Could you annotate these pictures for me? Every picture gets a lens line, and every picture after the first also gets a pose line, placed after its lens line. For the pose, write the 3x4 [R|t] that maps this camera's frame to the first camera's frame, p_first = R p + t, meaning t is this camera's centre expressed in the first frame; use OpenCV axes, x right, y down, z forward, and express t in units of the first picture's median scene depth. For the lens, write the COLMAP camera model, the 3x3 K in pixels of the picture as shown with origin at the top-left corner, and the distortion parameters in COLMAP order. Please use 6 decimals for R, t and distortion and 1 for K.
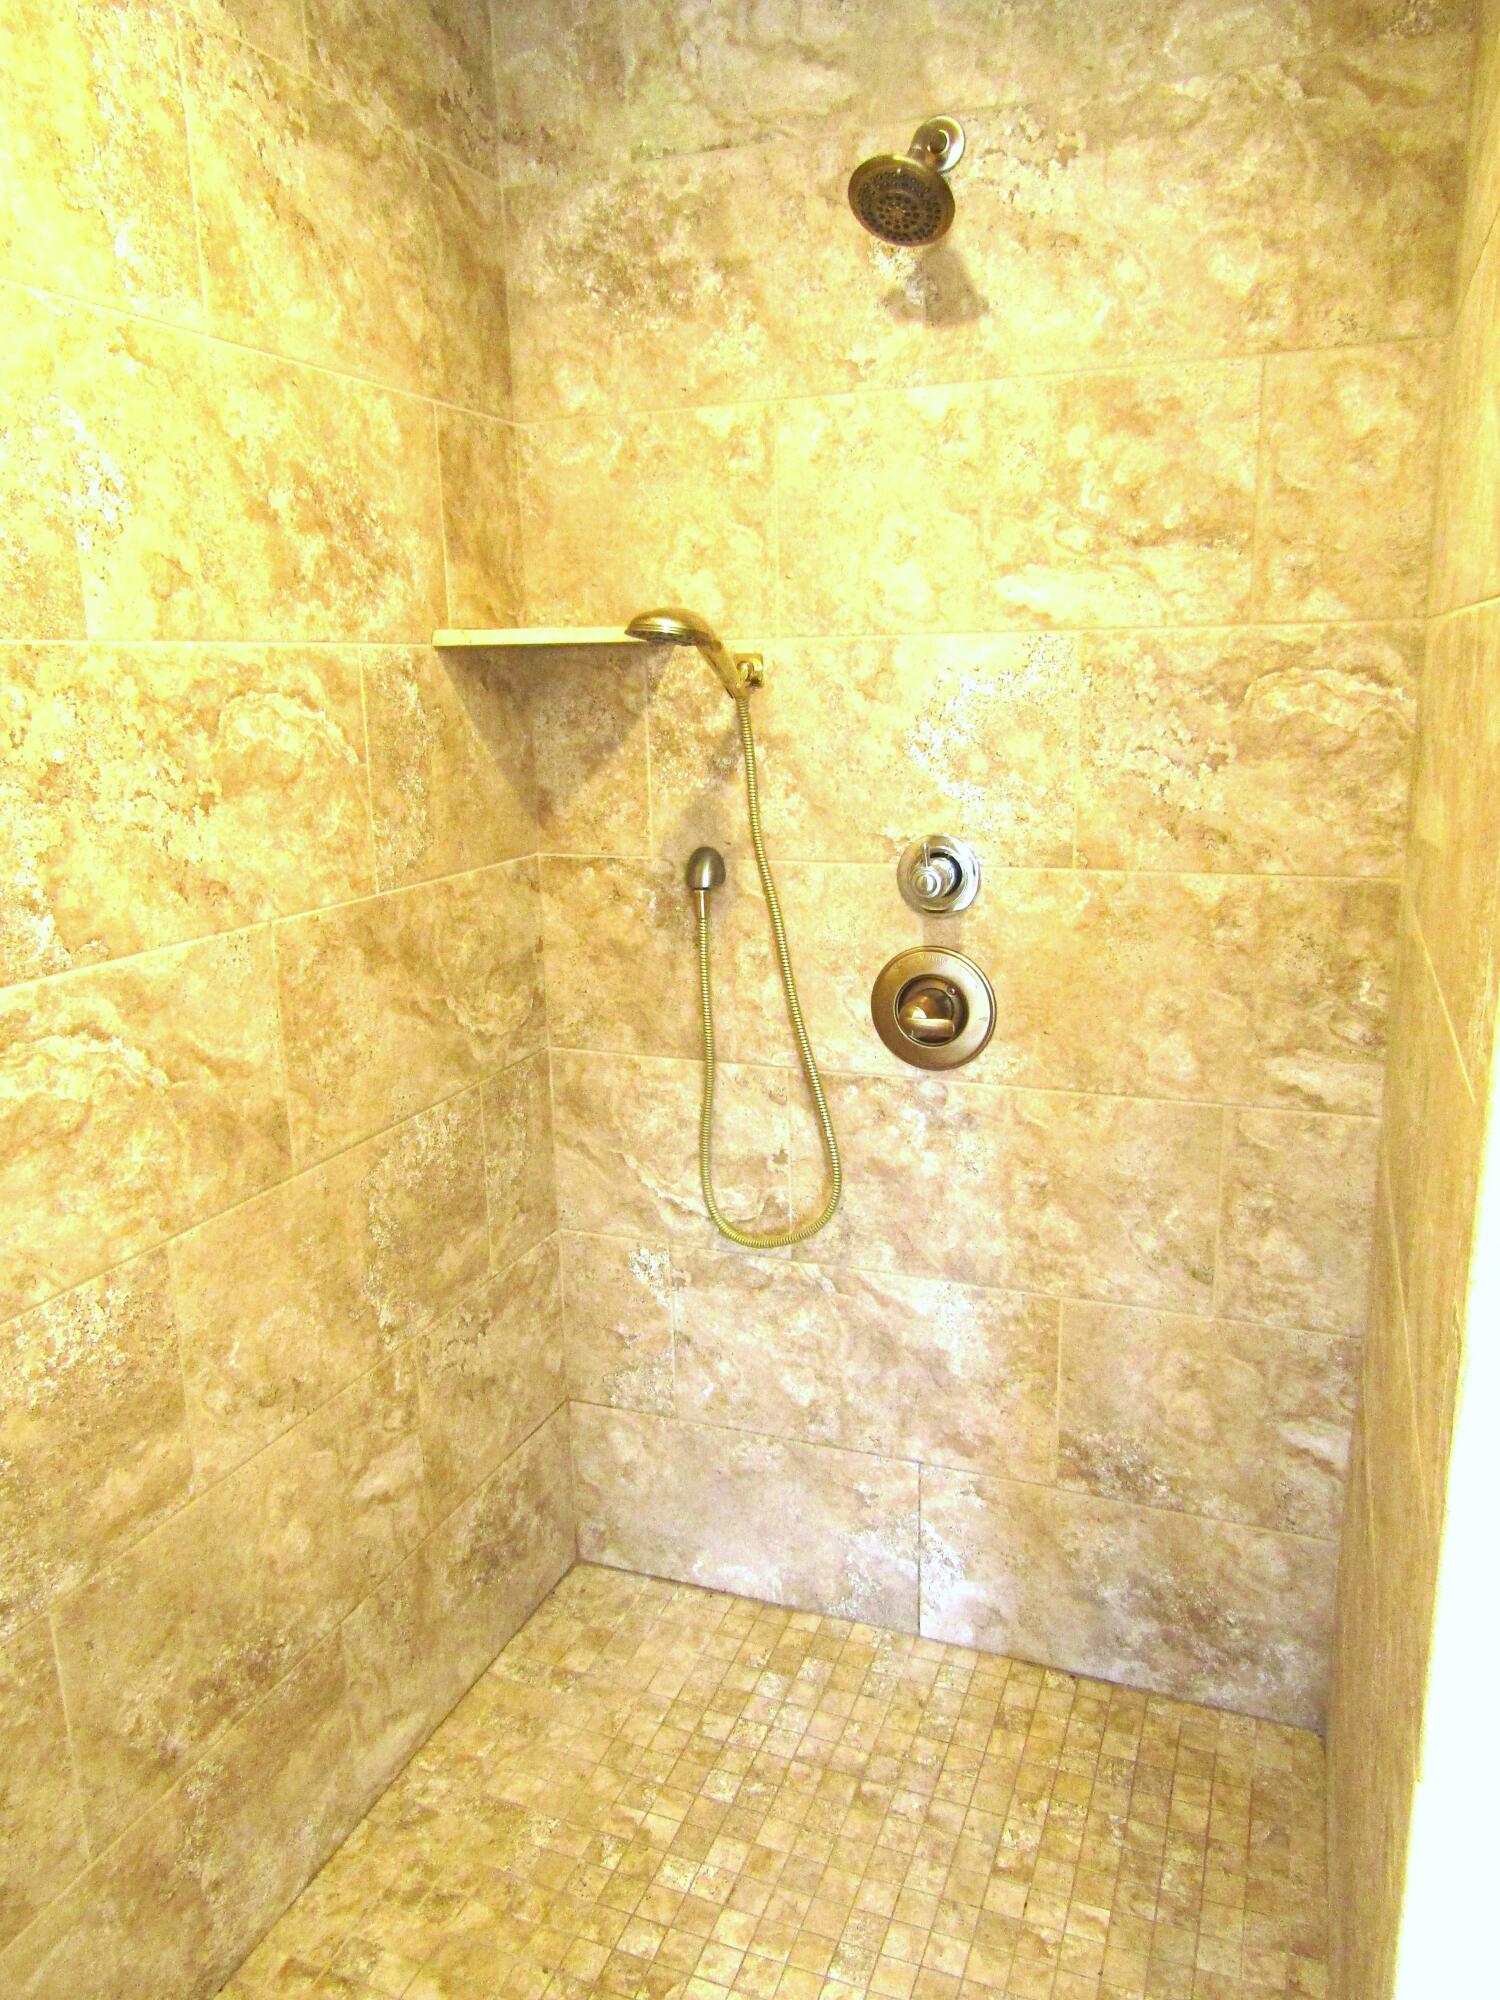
lens RADIAL K [[1407.6, 0, 753.1], [0, 1407.6, 1005.2], [0, 0, 1]] dist [-0.023638, 0.010508]
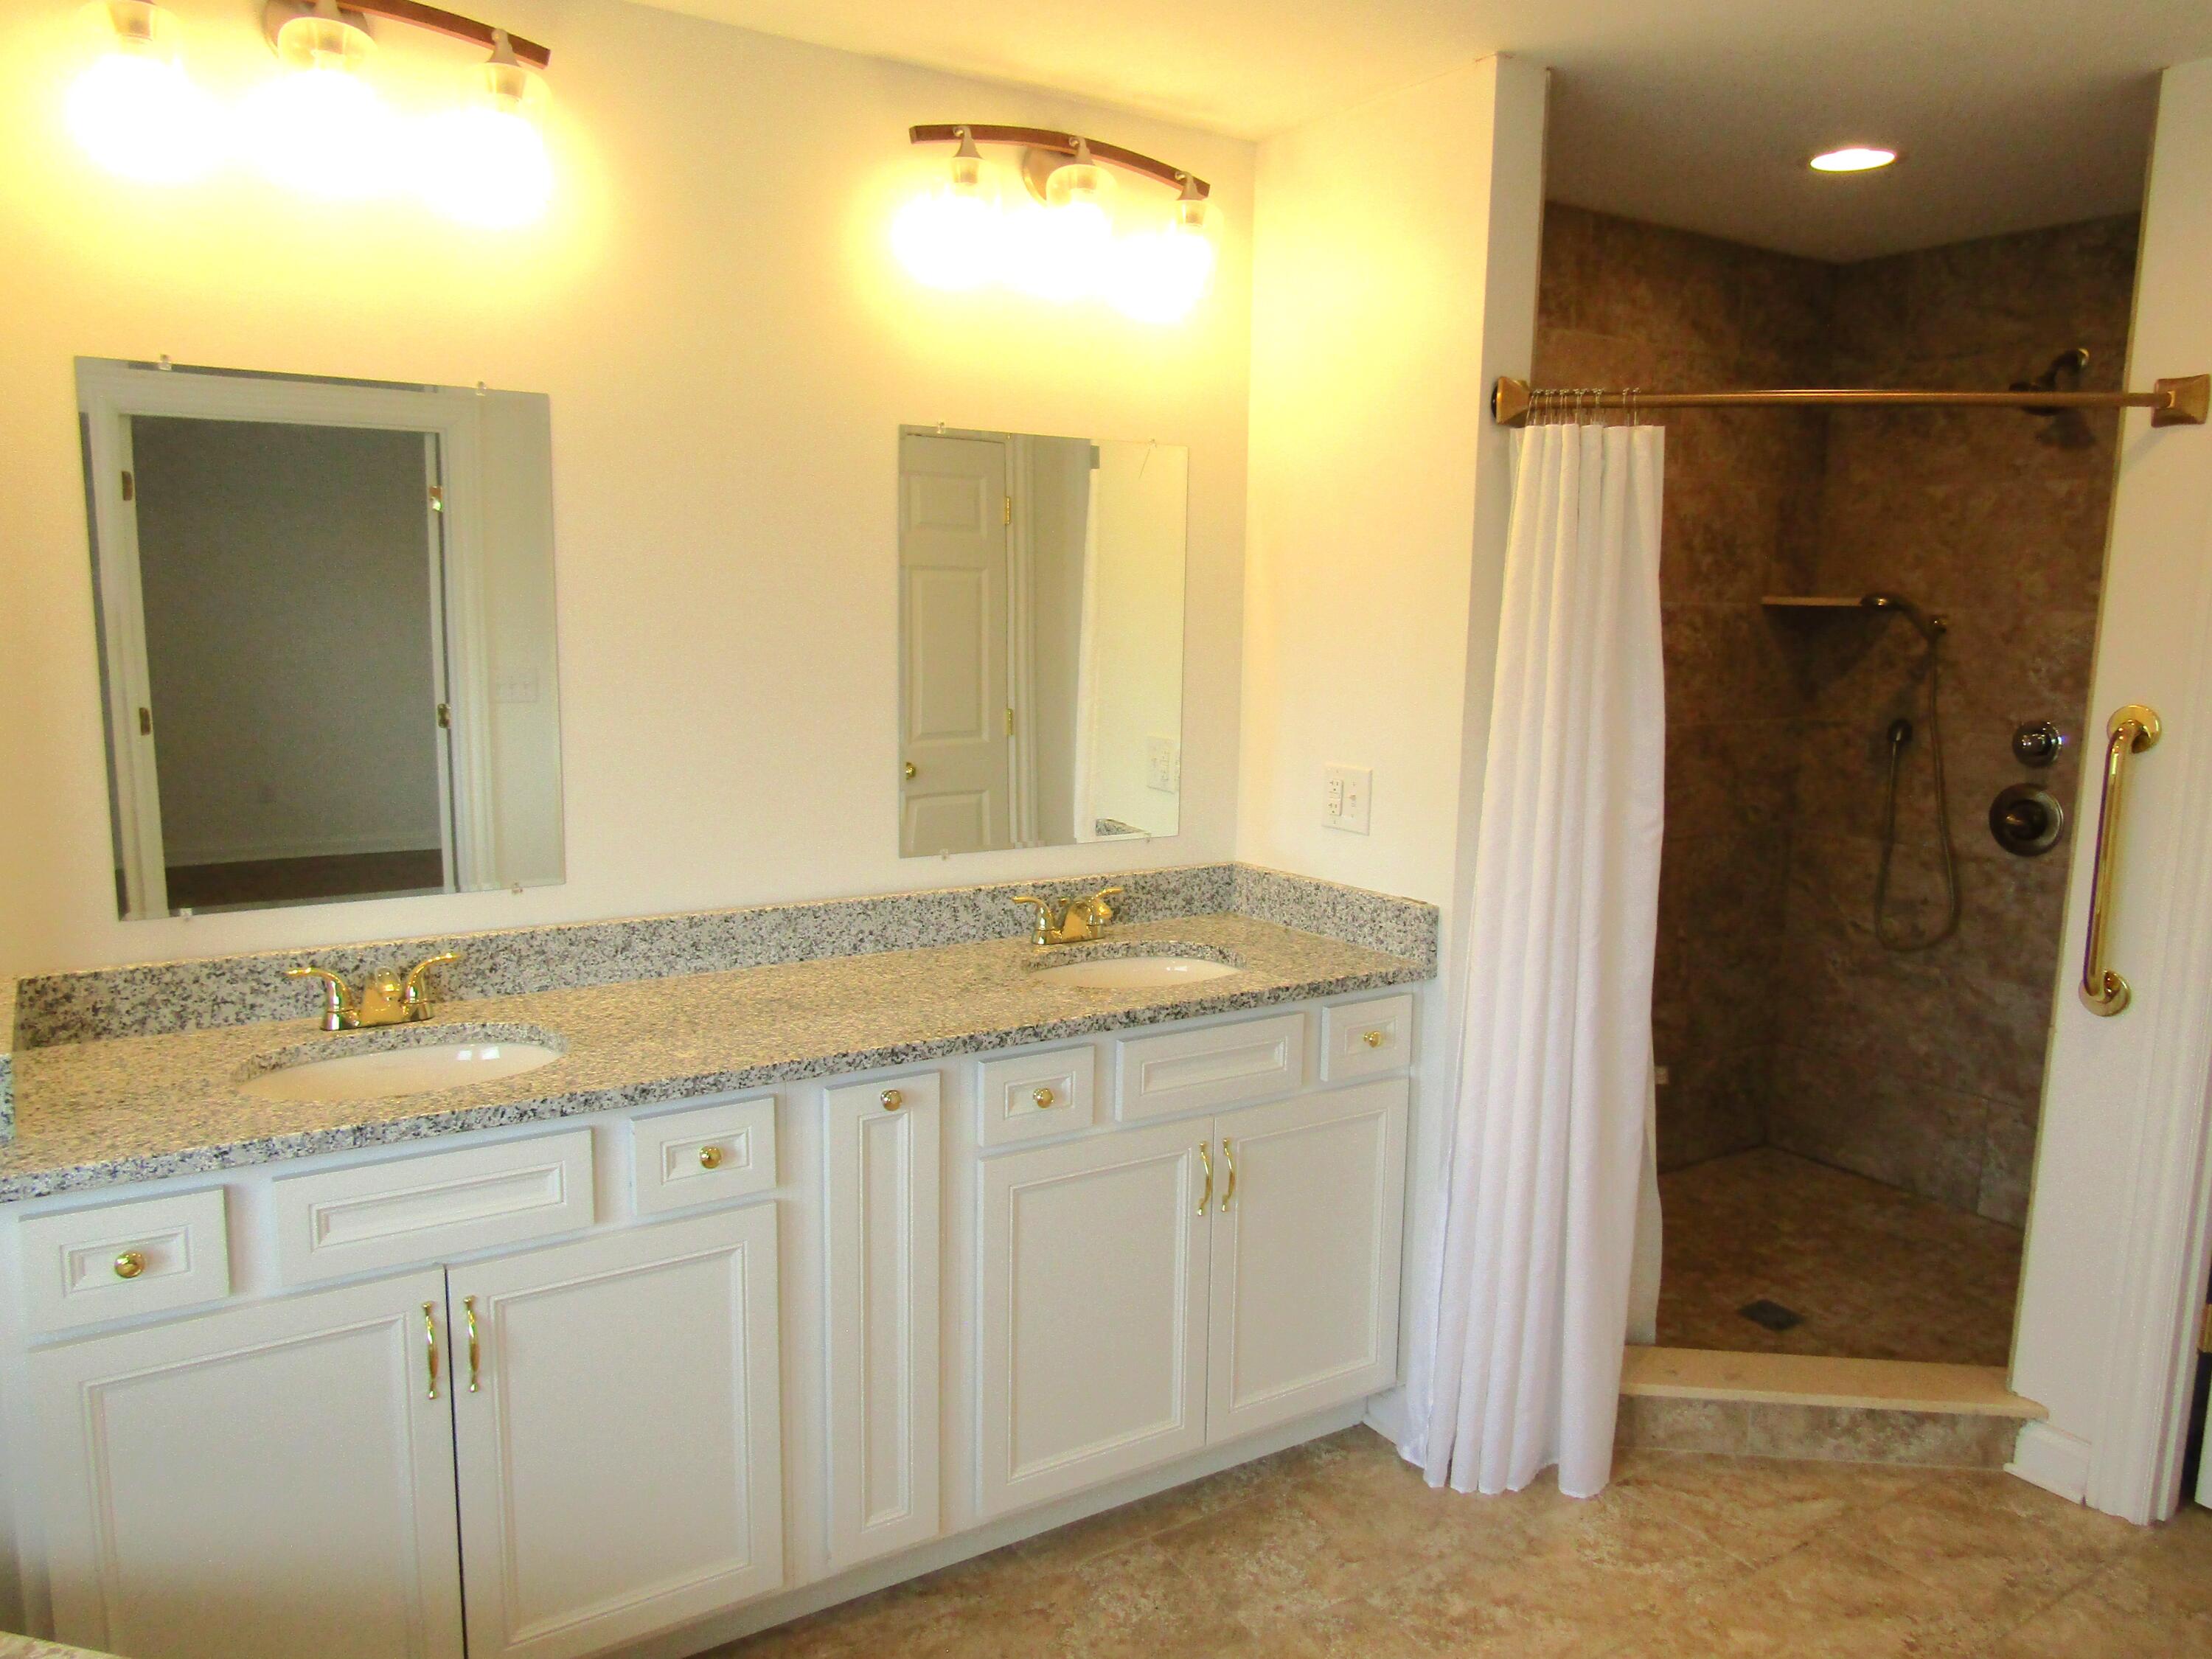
lens RADIAL K [[1556.8, 0, 1103.4], [0, 1556.8, 840.9], [0, 0, 1]] dist [-0.023638, 0.010508]
pose [[0.809828, 0.128965, -0.572317, 0.306244], [-0.168408, 0.985584, -0.016208, 0.256395], [0.561976, 0.109508, 0.819873, -1.233919]]
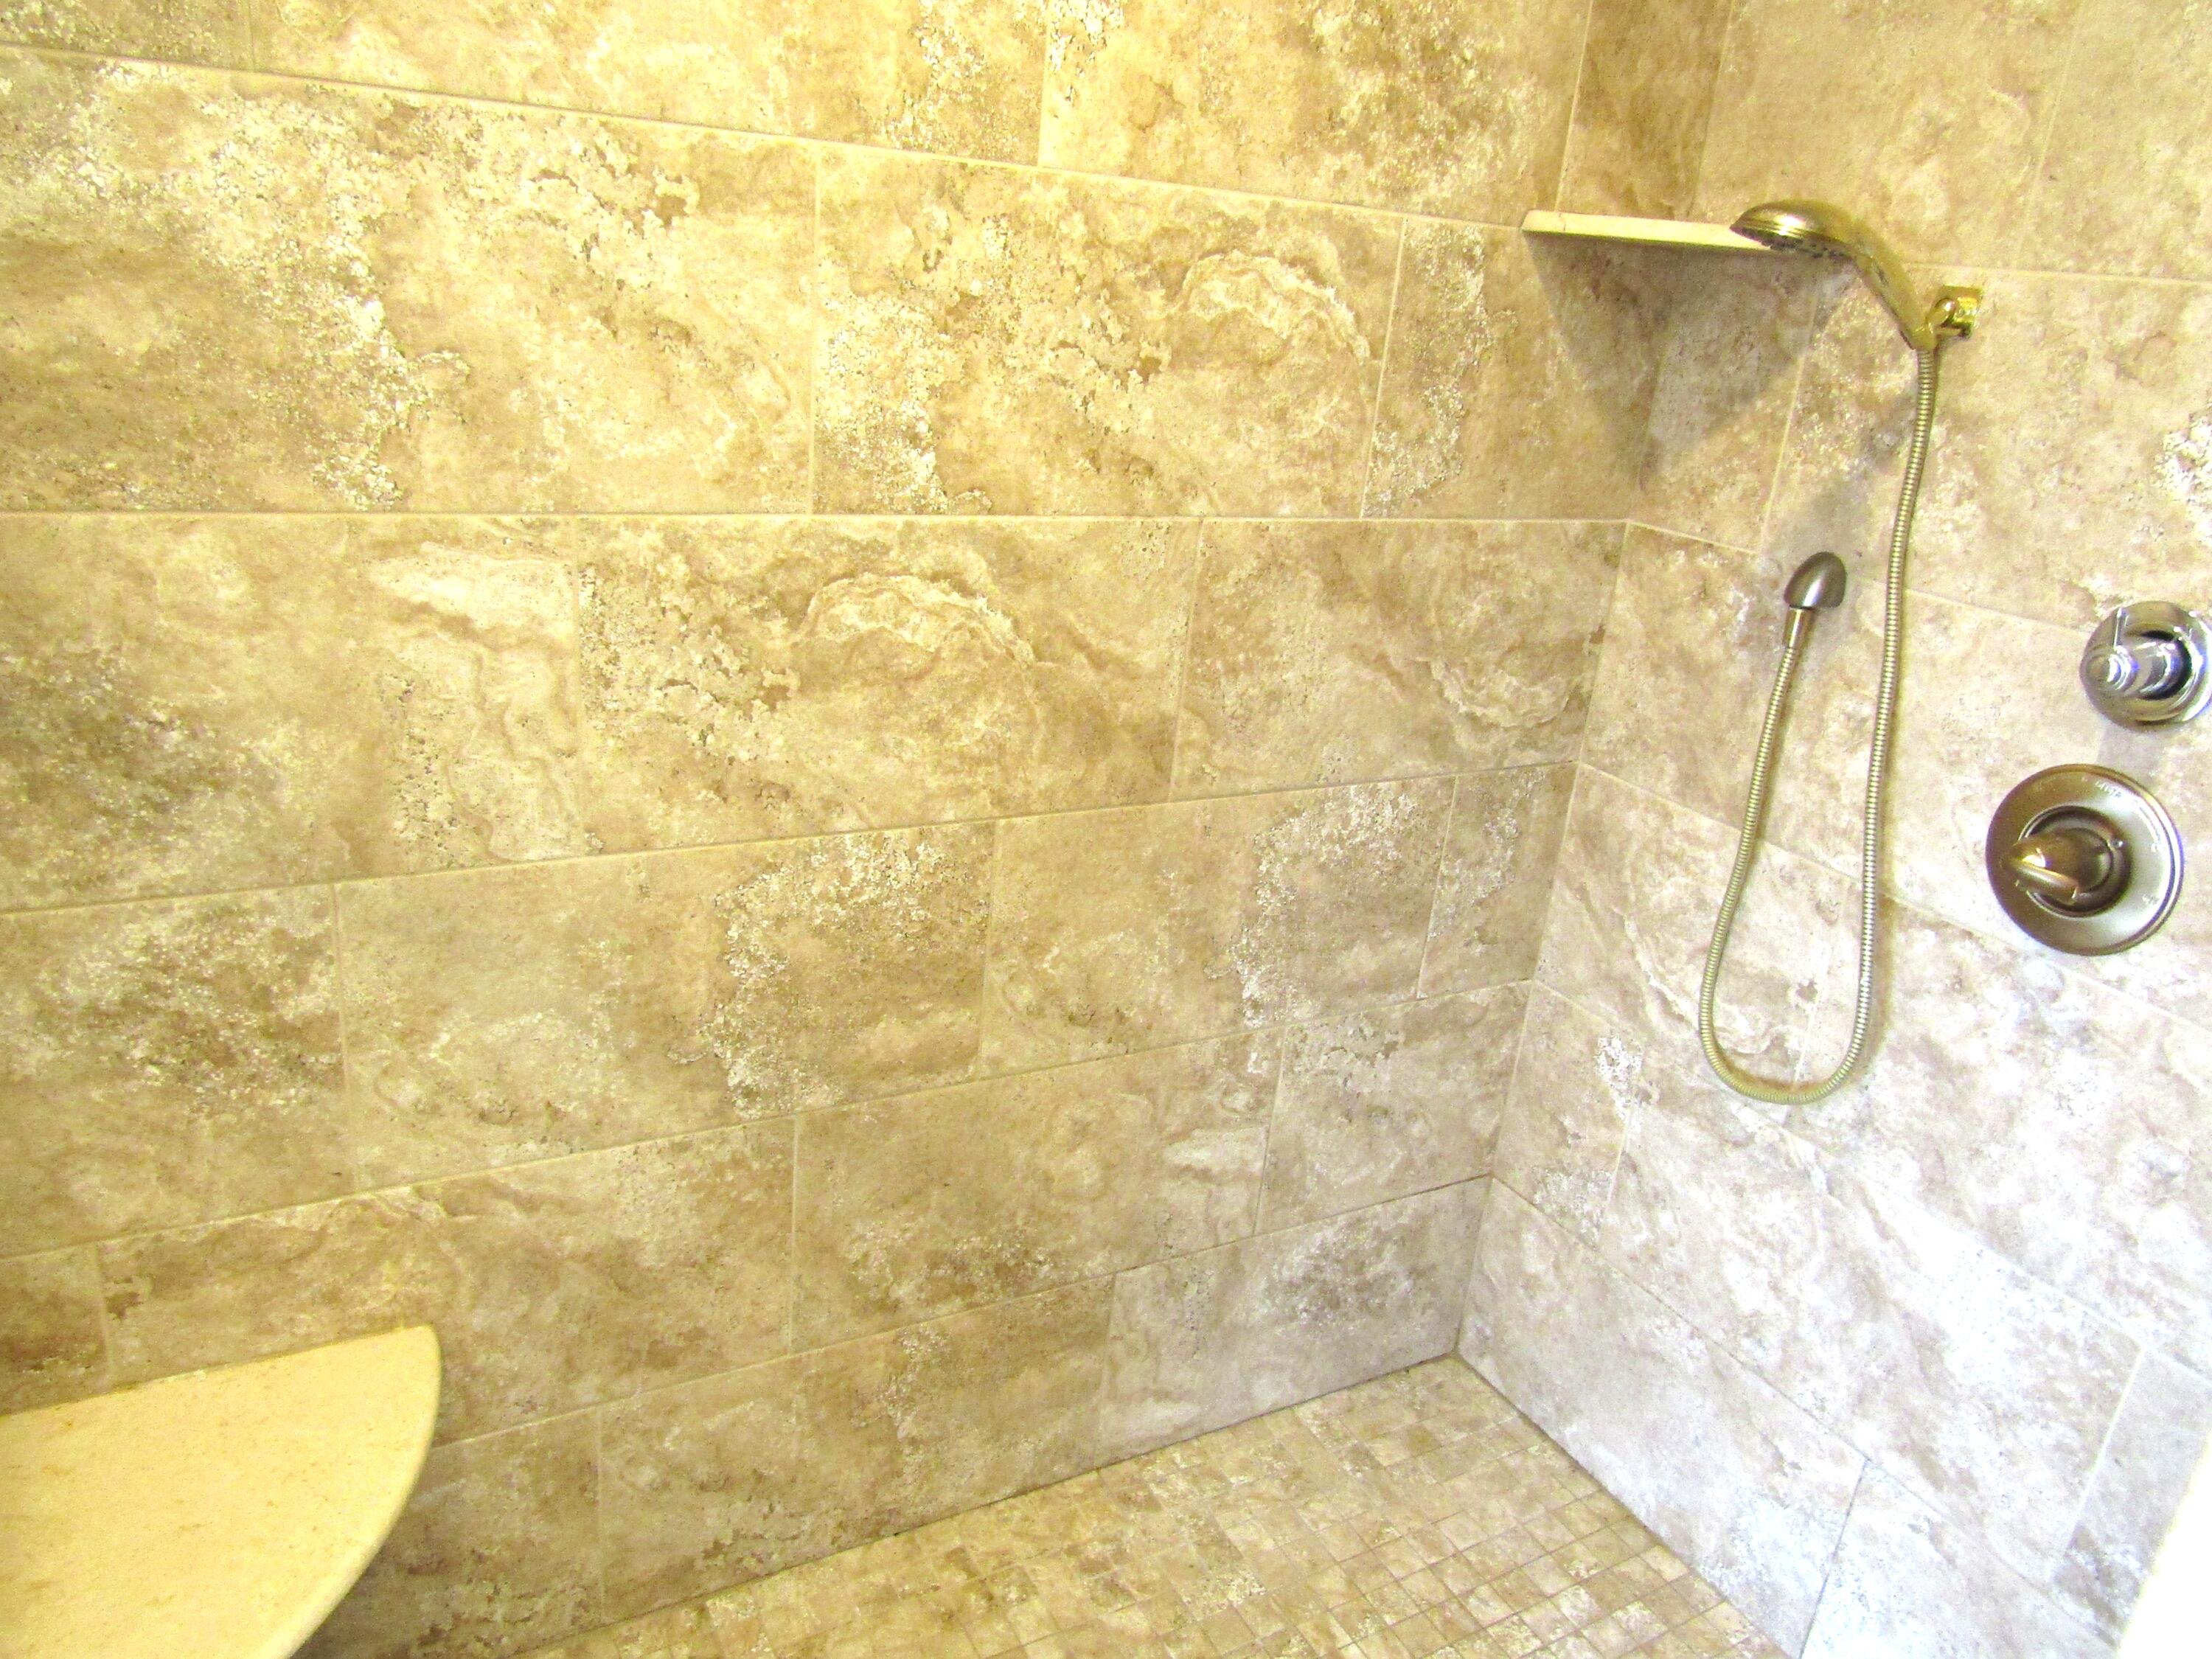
lens RADIAL K [[1556.8, 0, 1104.7], [0, 1556.8, 836.5], [0, 0, 1]] dist [-0.023638, 0.010508]
pose [[0.762541, 0.308614, -0.568585, 0.191048], [-0.251858, 0.951161, 0.178495, -0.022728], [0.595902, 0.007093, 0.803026, 0.140791]]
